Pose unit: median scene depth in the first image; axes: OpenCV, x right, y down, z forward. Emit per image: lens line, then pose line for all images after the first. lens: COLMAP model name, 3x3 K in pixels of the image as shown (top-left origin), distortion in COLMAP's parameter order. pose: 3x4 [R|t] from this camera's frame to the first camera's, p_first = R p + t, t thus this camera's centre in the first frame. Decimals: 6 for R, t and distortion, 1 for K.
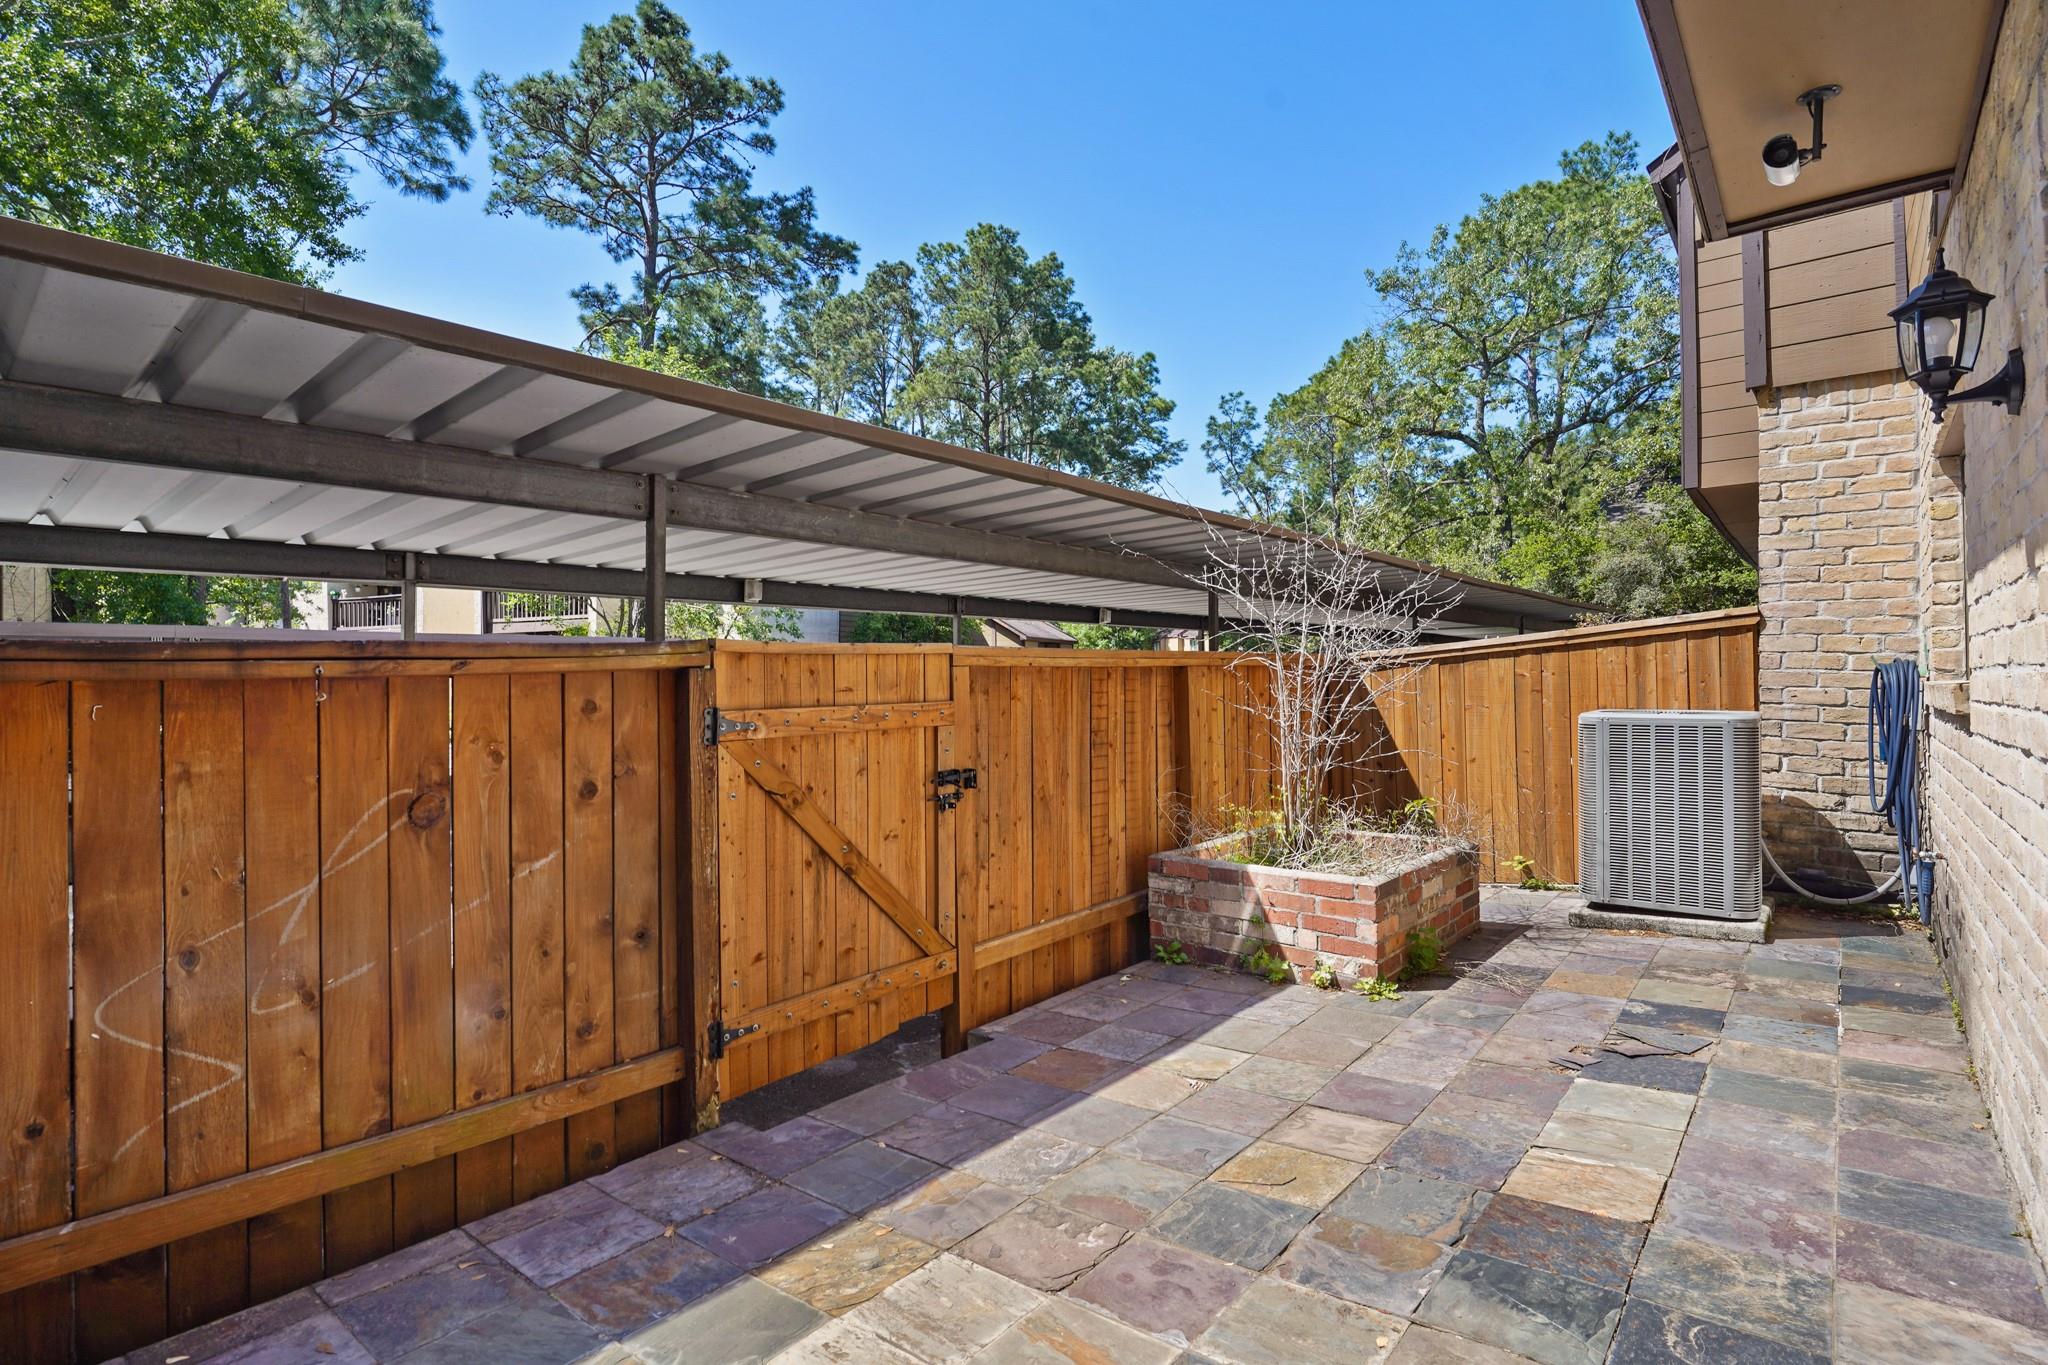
lens RADIAL K [[994.9, 0, 1034.6], [0, 994.9, 672.6], [0, 0, 1]] dist [0.011035, -0.004120]
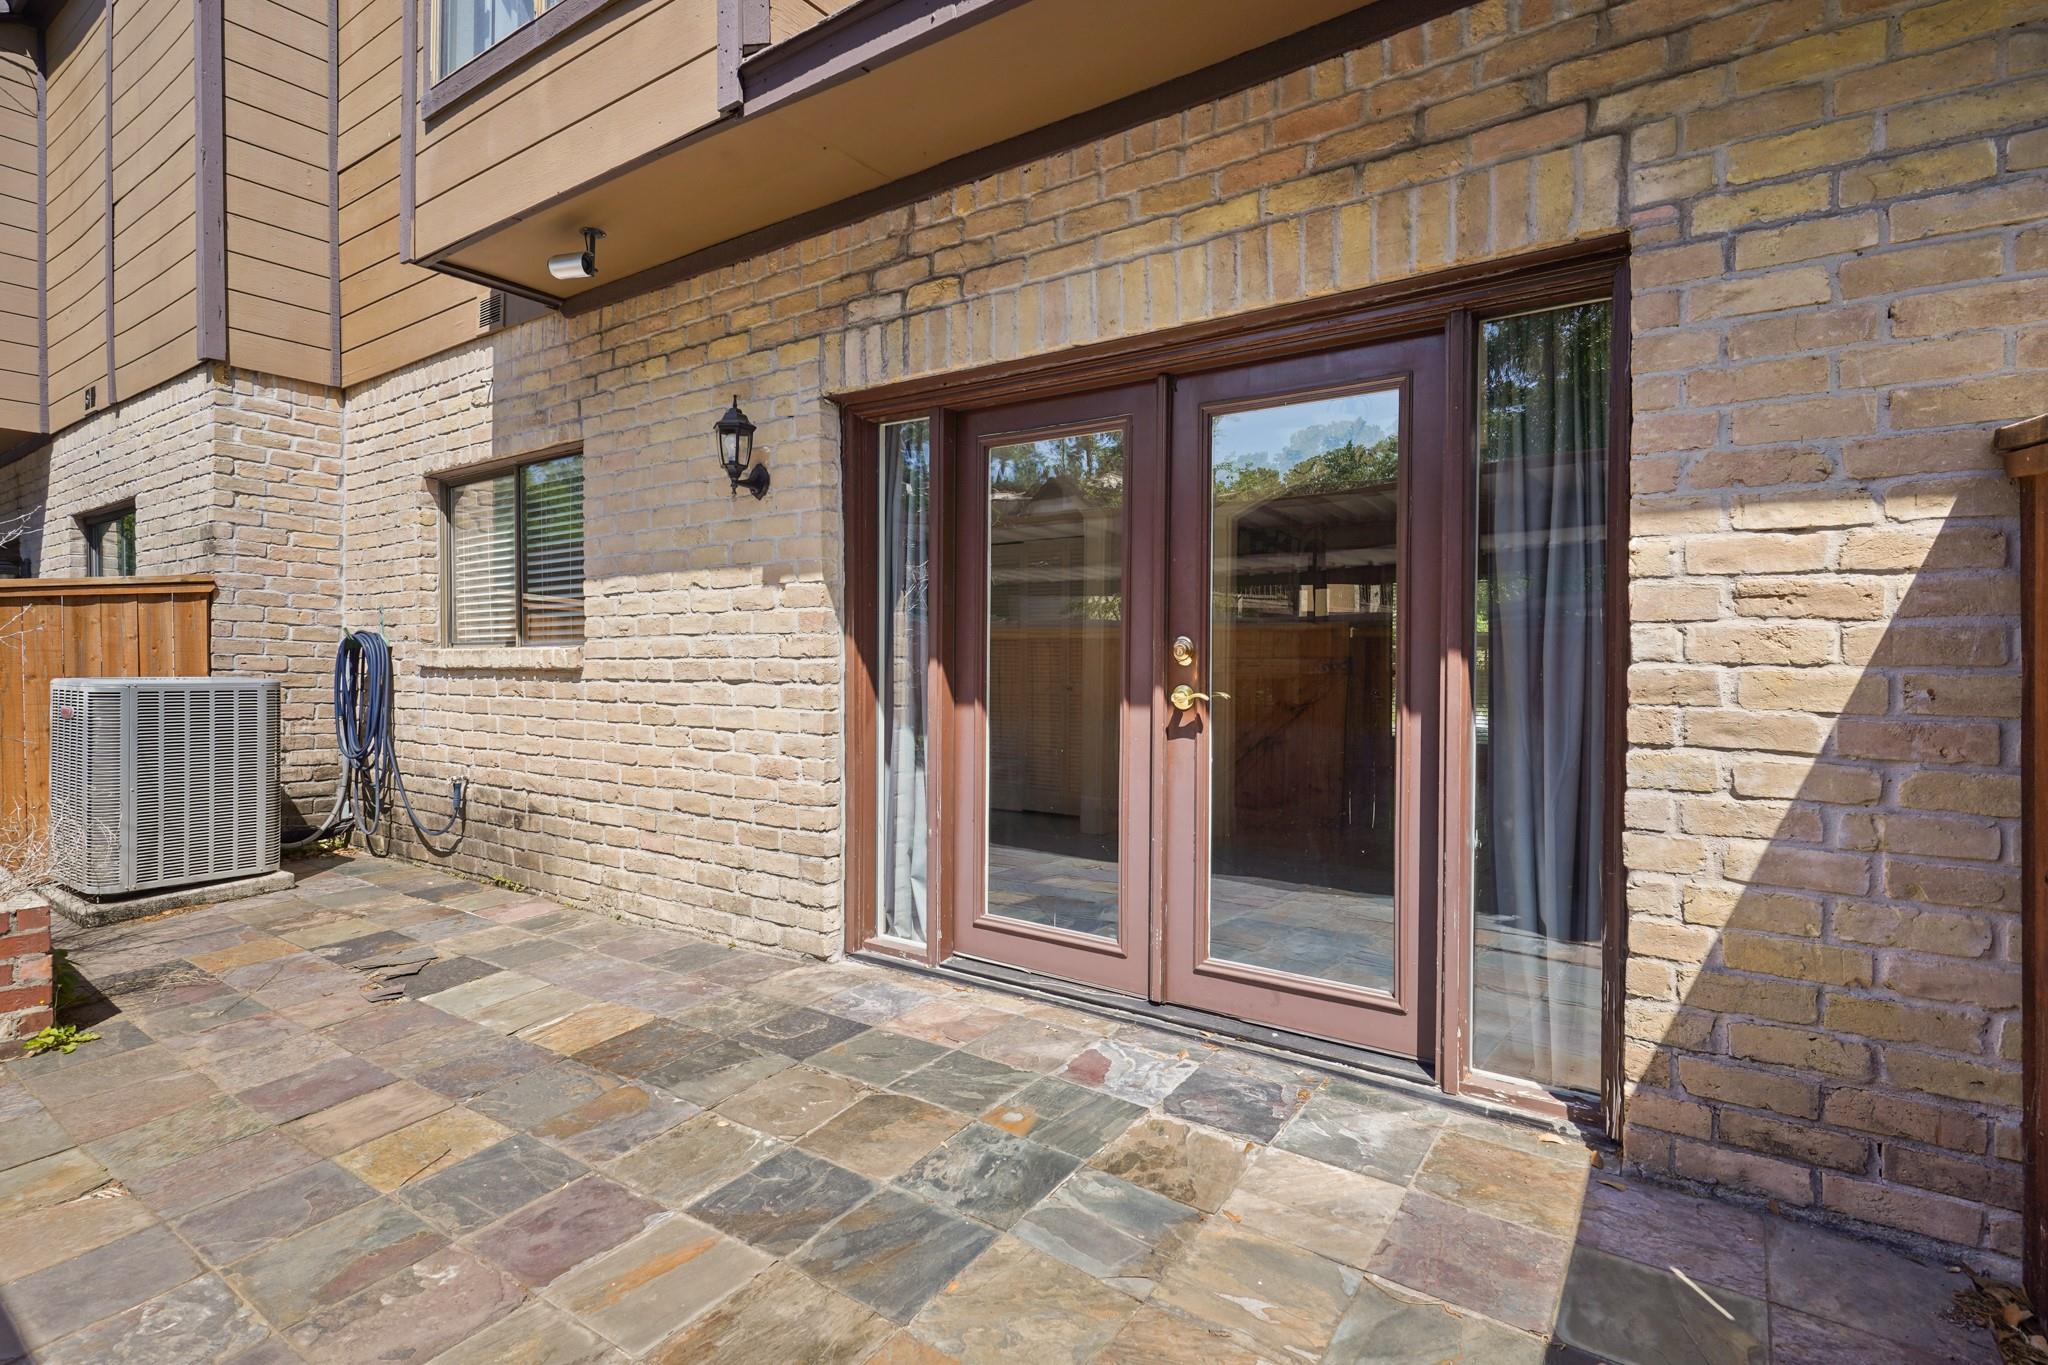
lens RADIAL K [[994.9, 0, 1021.7], [0, 994.9, 667.7], [0, 0, 1]] dist [0.011035, -0.004120]
pose [[-0.064881, 0.002407, 0.997890, -0.521348], [-0.011859, 0.999925, -0.003183, 0.032607], [-0.997823, -0.012040, -0.064847, 0.362313]]
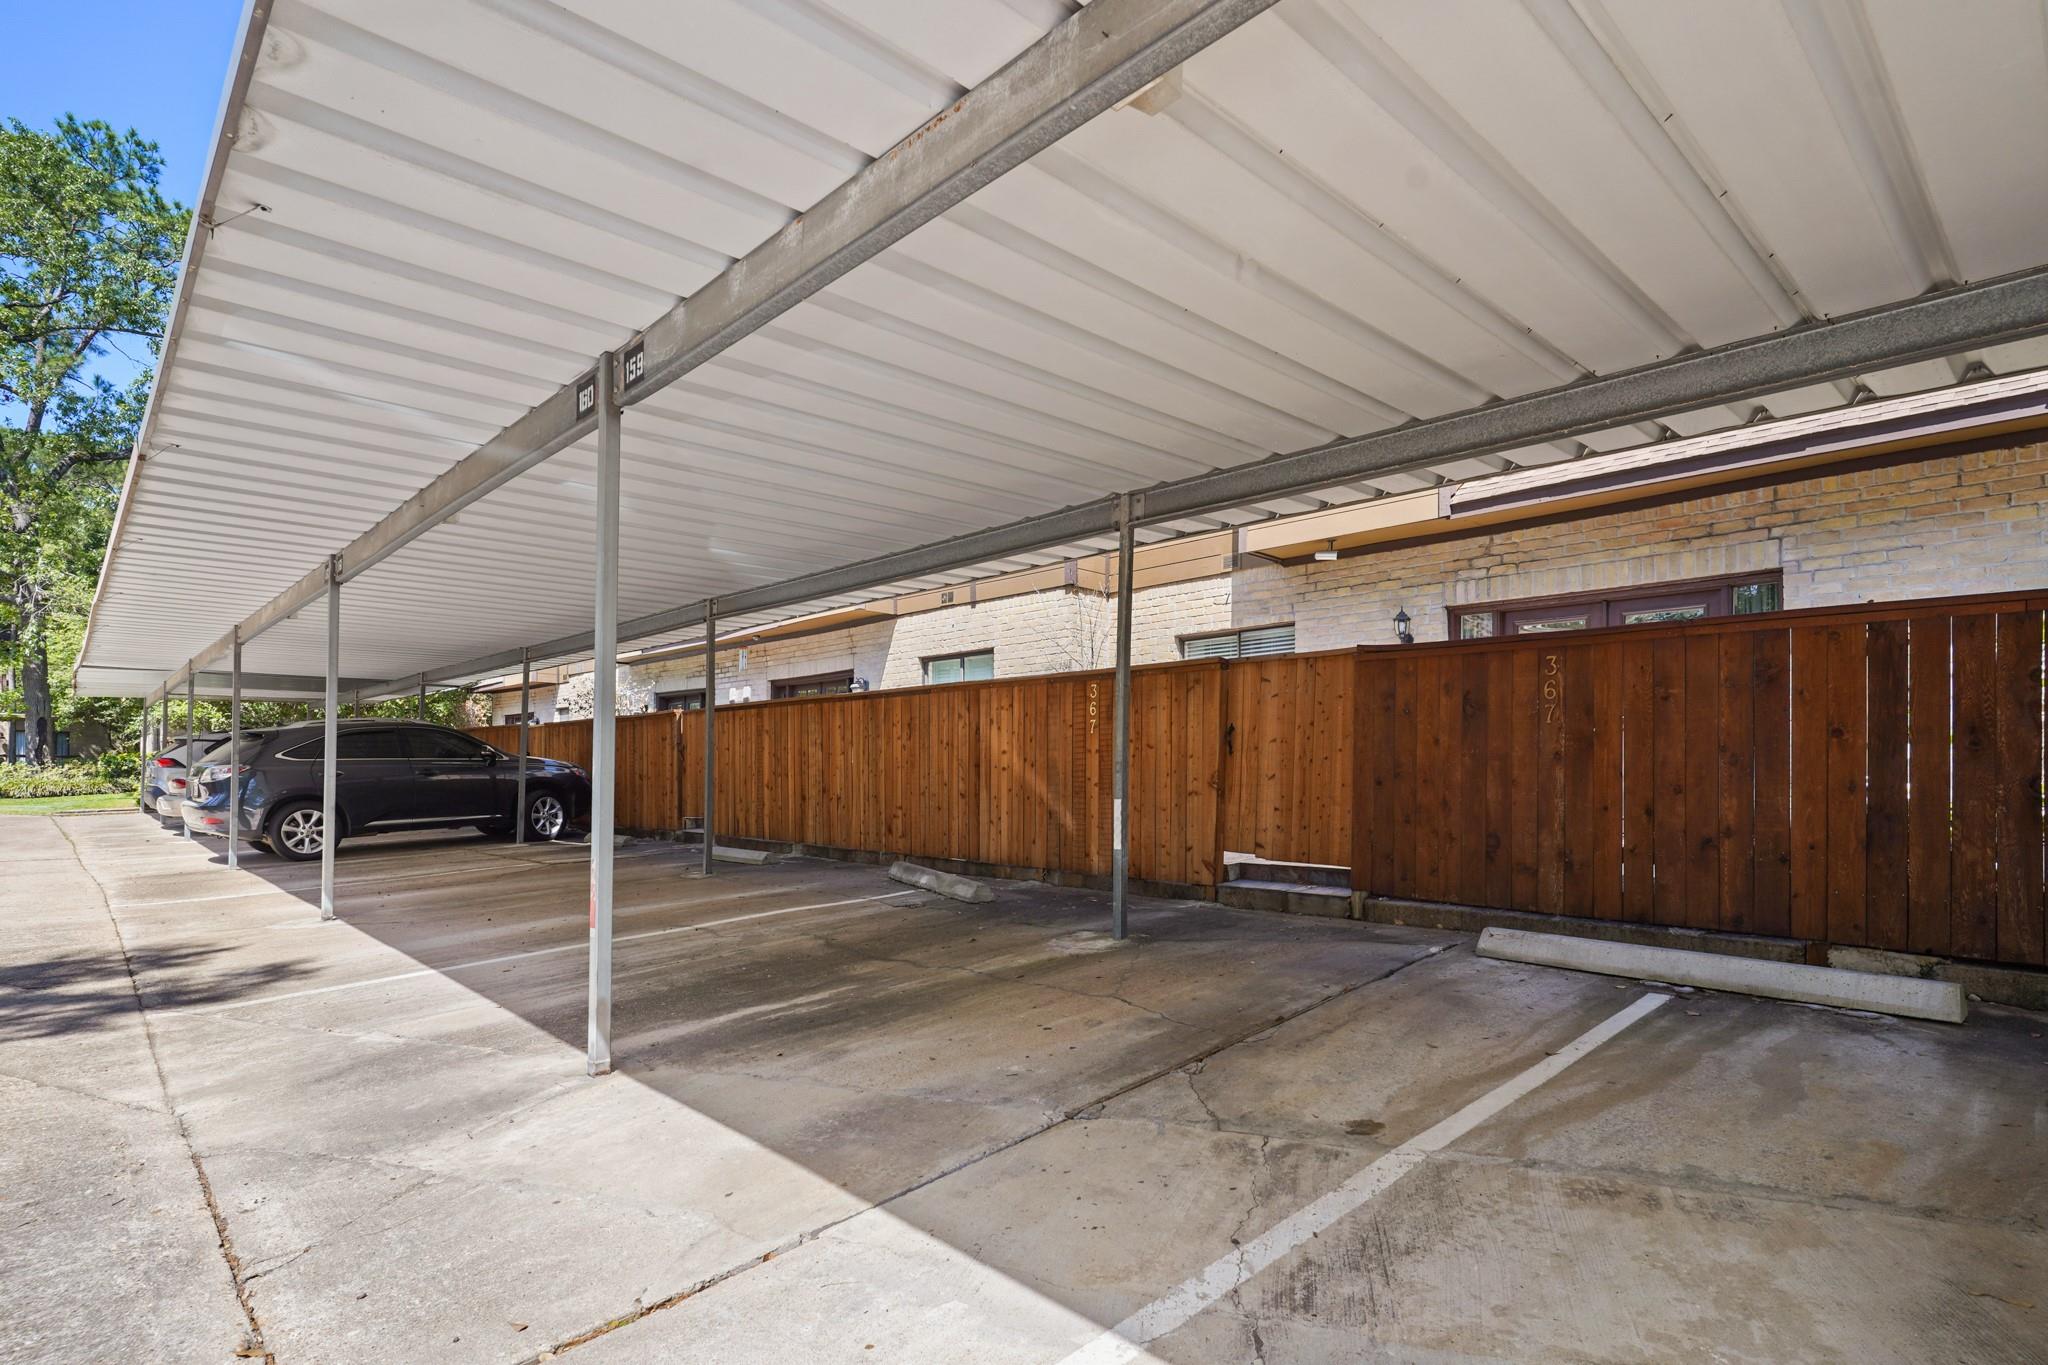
lens RADIAL K [[994.9, 0, 1034.0], [0, 994.9, 766.5], [0, 0, 1]] dist [0.011035, -0.004120]
pose [[0.110669, 0.018518, 0.993685, -2.159680], [-0.013303, 0.999764, -0.017149, 0.226057], [-0.993768, -0.011321, 0.110889, 1.261532]]
